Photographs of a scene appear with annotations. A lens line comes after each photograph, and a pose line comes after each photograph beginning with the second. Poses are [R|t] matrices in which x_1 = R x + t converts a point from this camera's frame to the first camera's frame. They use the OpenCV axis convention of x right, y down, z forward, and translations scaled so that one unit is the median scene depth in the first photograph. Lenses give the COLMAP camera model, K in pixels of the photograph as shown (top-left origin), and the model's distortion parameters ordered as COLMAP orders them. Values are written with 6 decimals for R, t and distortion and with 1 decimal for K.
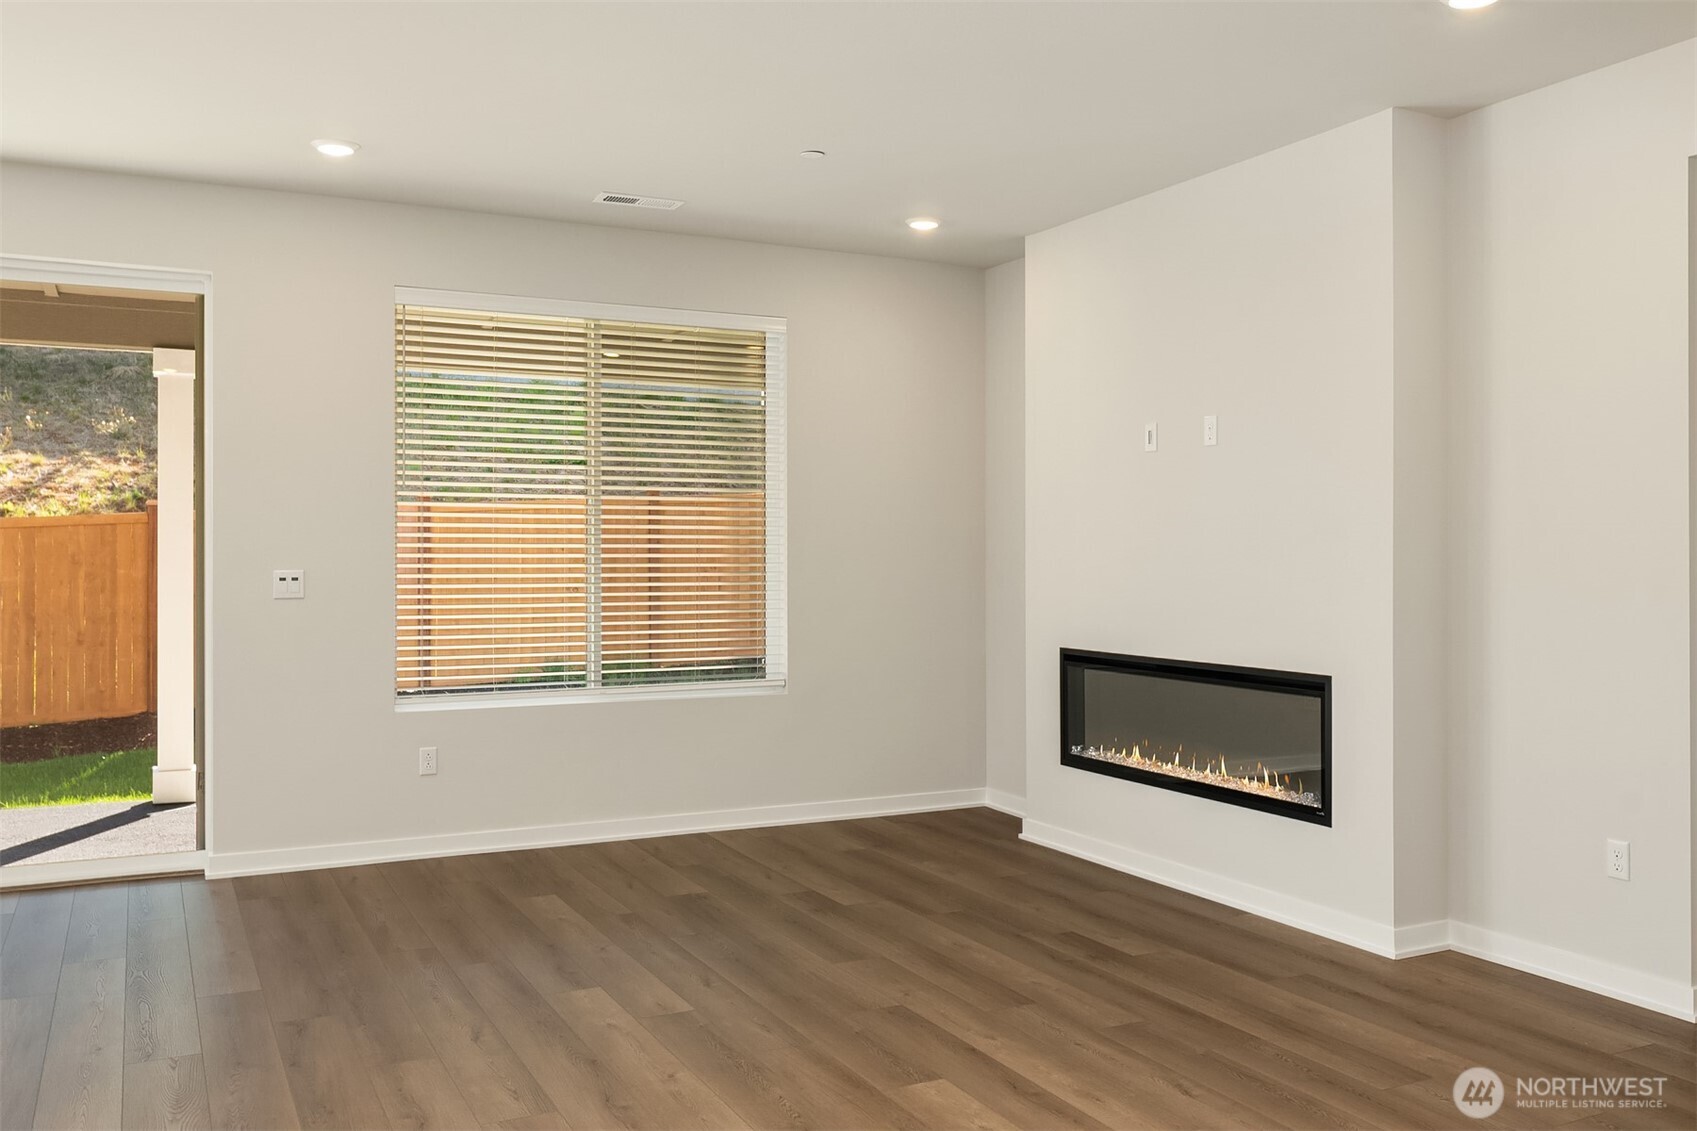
lens RADIAL K [[1415.4, 0, 861.2], [0, 1415.4, 562.3], [0, 0, 1]] dist [-0.006721, 0.003847]
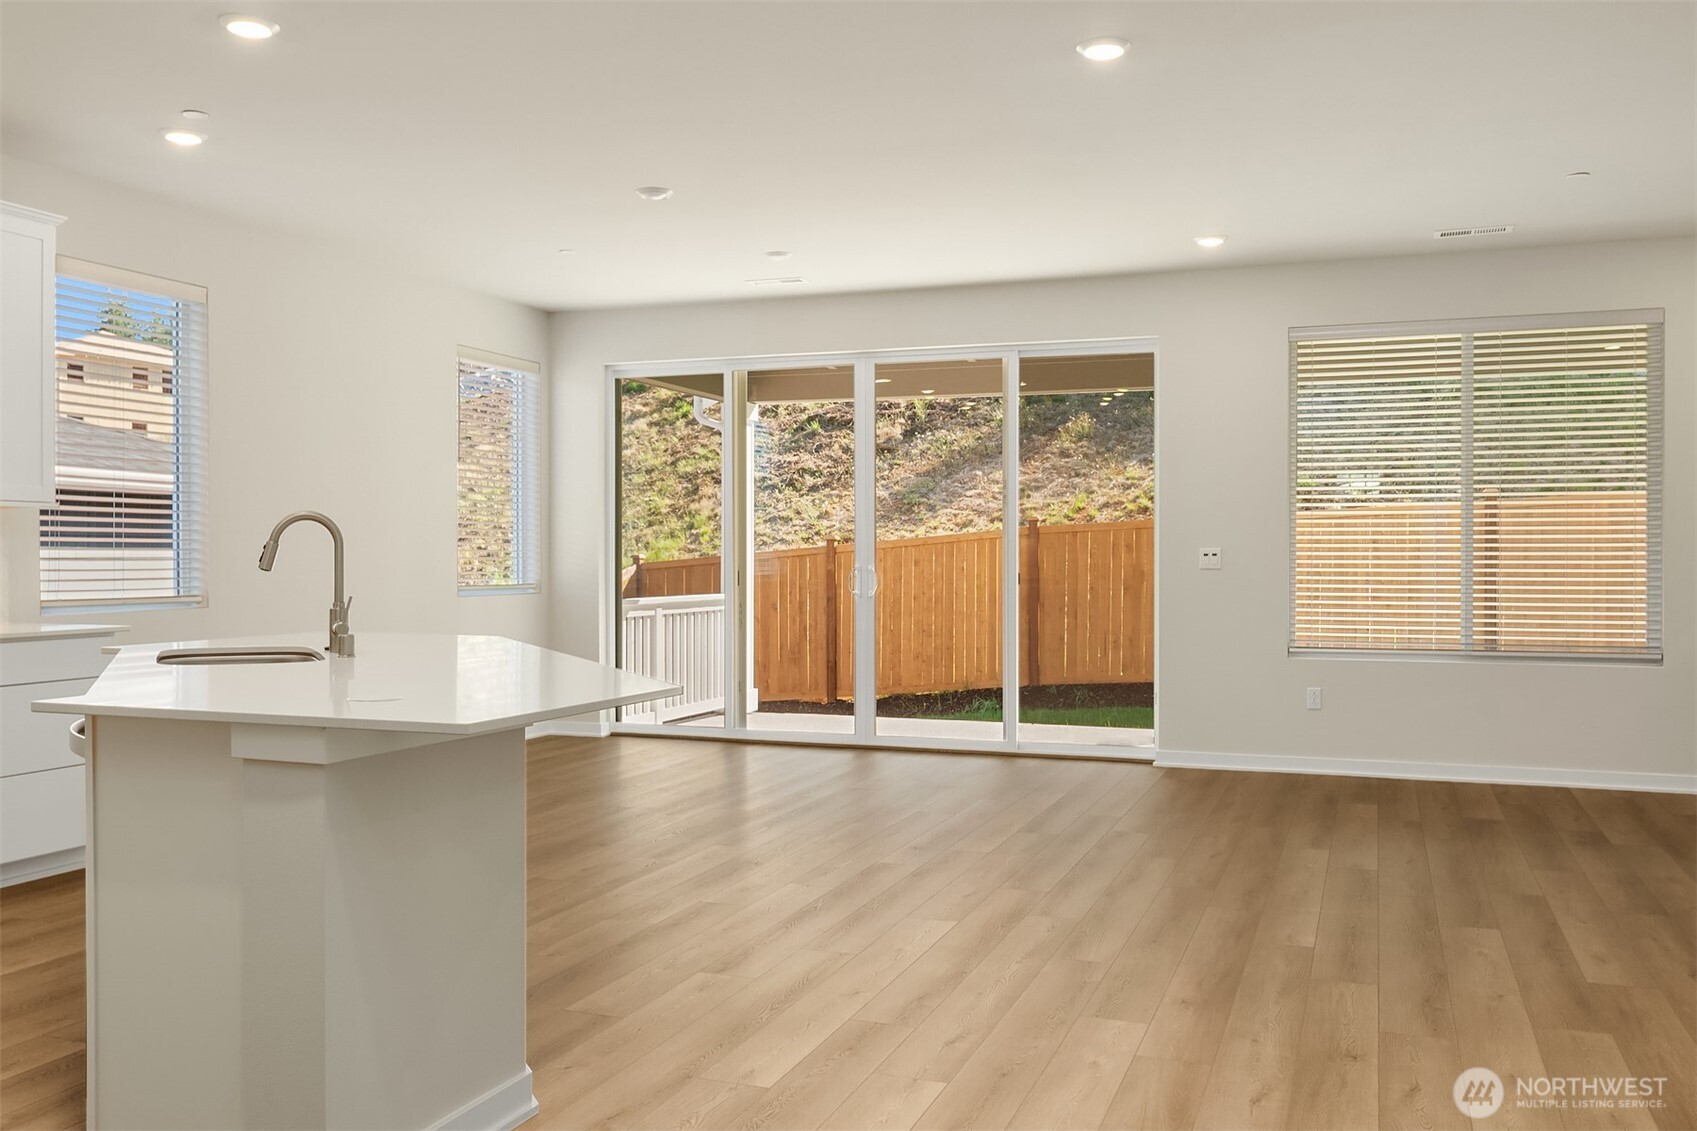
lens RADIAL K [[1415.4, 0, 861.2], [0, 1415.4, 562.3], [0, 0, 1]] dist [-0.006721, 0.003847]
pose [[0.682187, -0.000095, -0.731177, 0.359134], [-0.002165, 0.999995, -0.002150, 0.022810], [0.731174, 0.003050, 0.682184, -0.173449]]
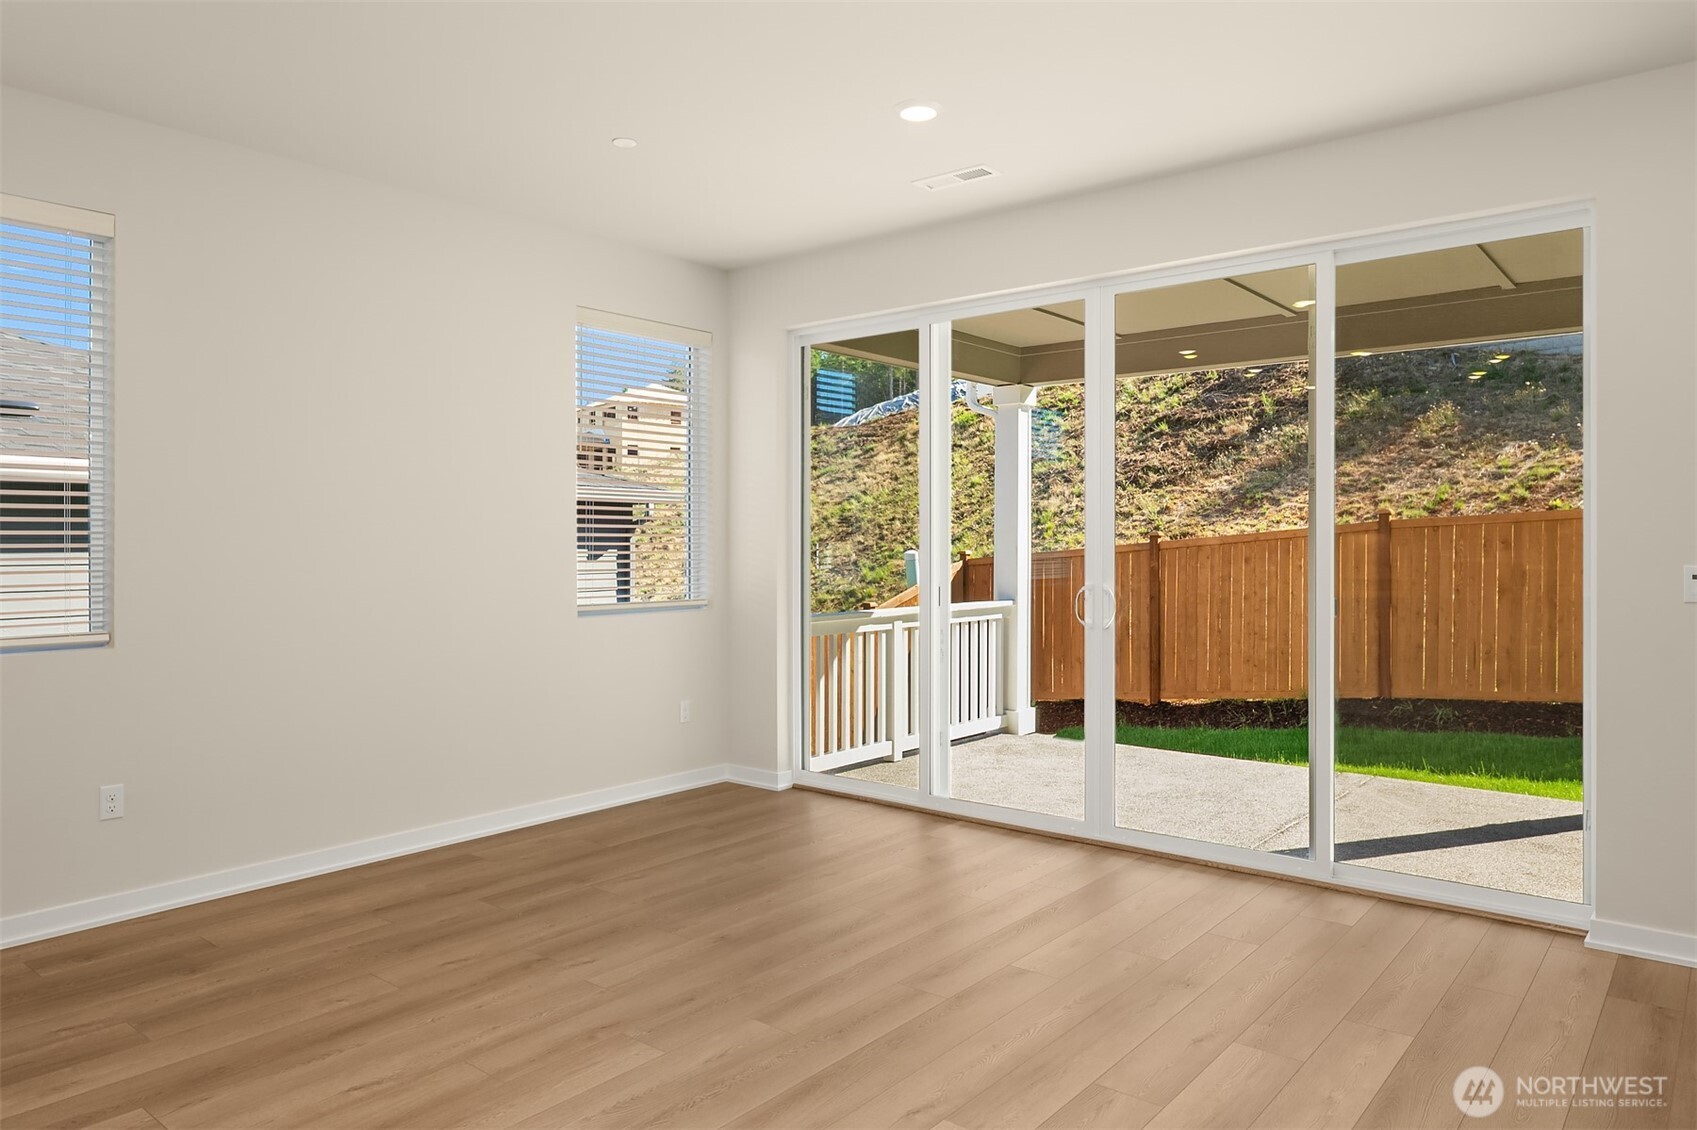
lens RADIAL K [[1107.3, 0, 853.5], [0, 1107.3, 545.9], [0, 0, 1]] dist [0.001947, -0.004613]
pose [[0.403066, -0.002734, -0.915167, -0.050295], [-0.001978, 0.999991, -0.003859, -0.001260], [0.915169, 0.003365, 0.403057, 0.349498]]
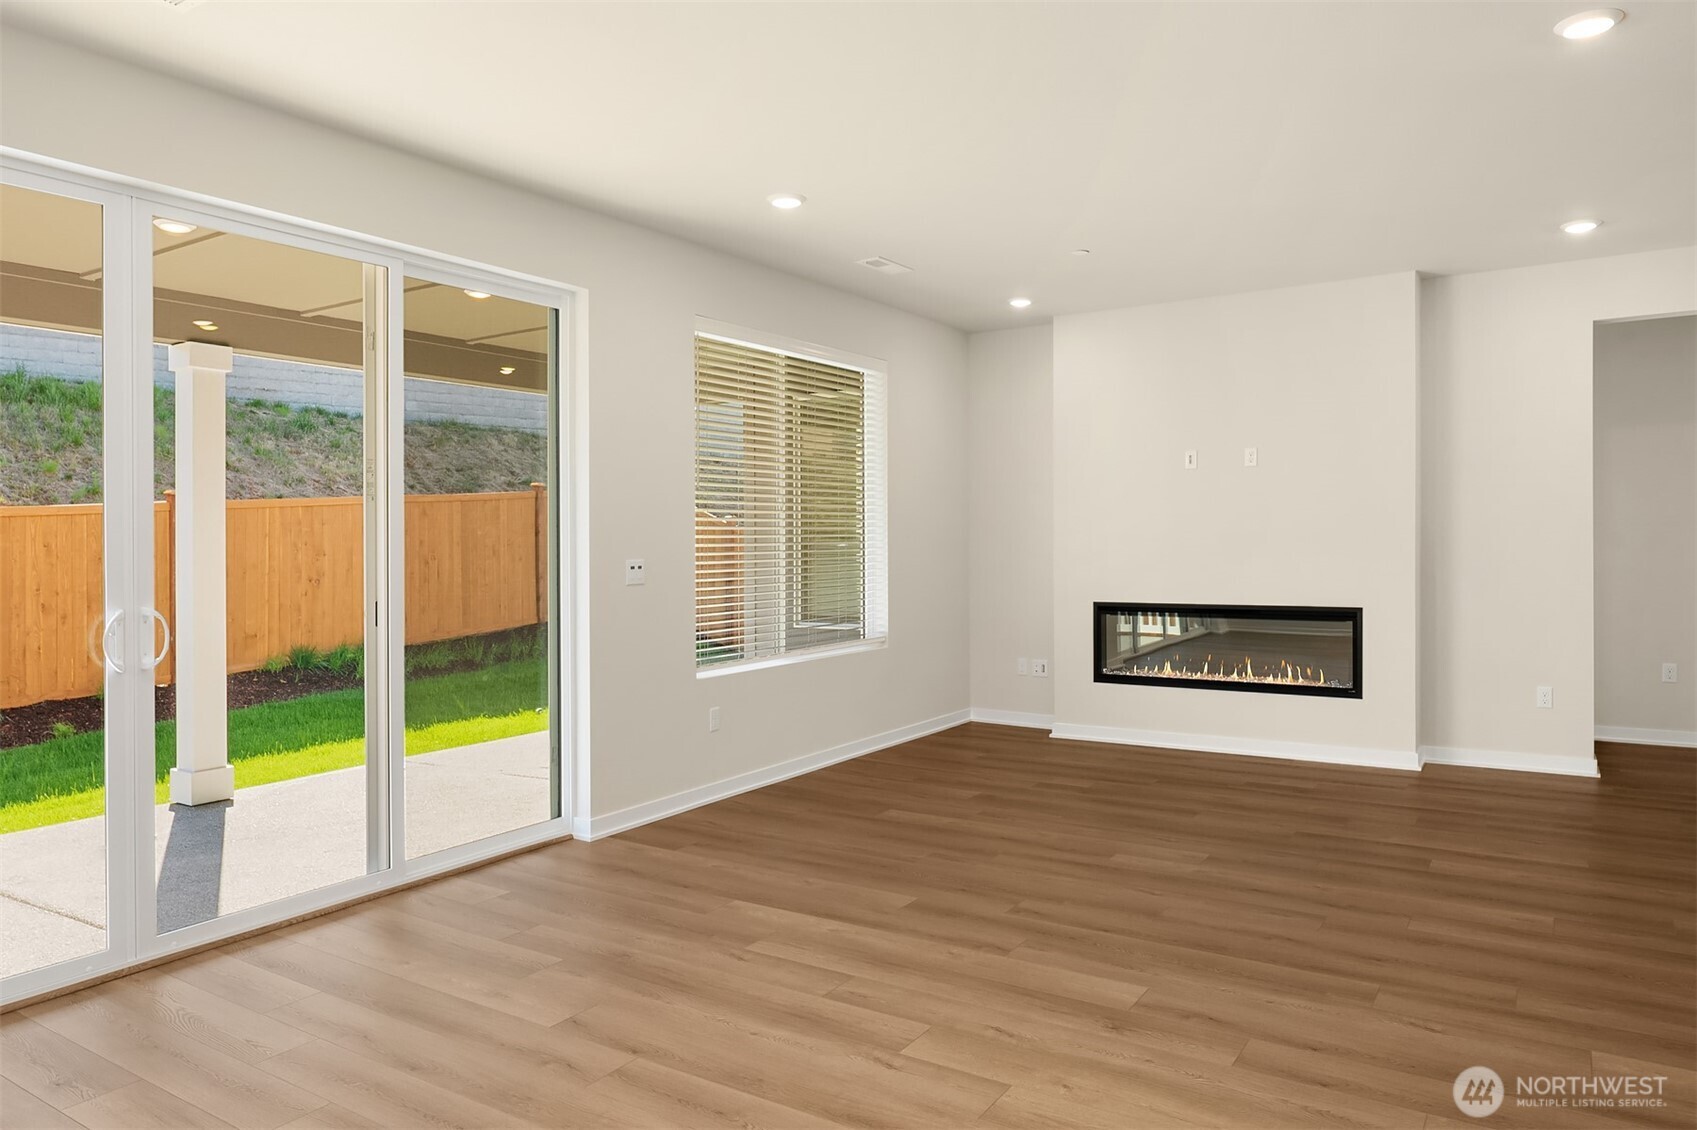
lens RADIAL K [[1107.3, 0, 853.5], [0, 1107.3, 545.9], [0, 0, 1]] dist [0.001947, -0.004613]
pose [[0.866641, -0.016331, 0.498665, -0.691119], [0.018238, 0.999833, 0.001049, -0.003257], [-0.498599, 0.008186, 0.866794, 0.141561]]
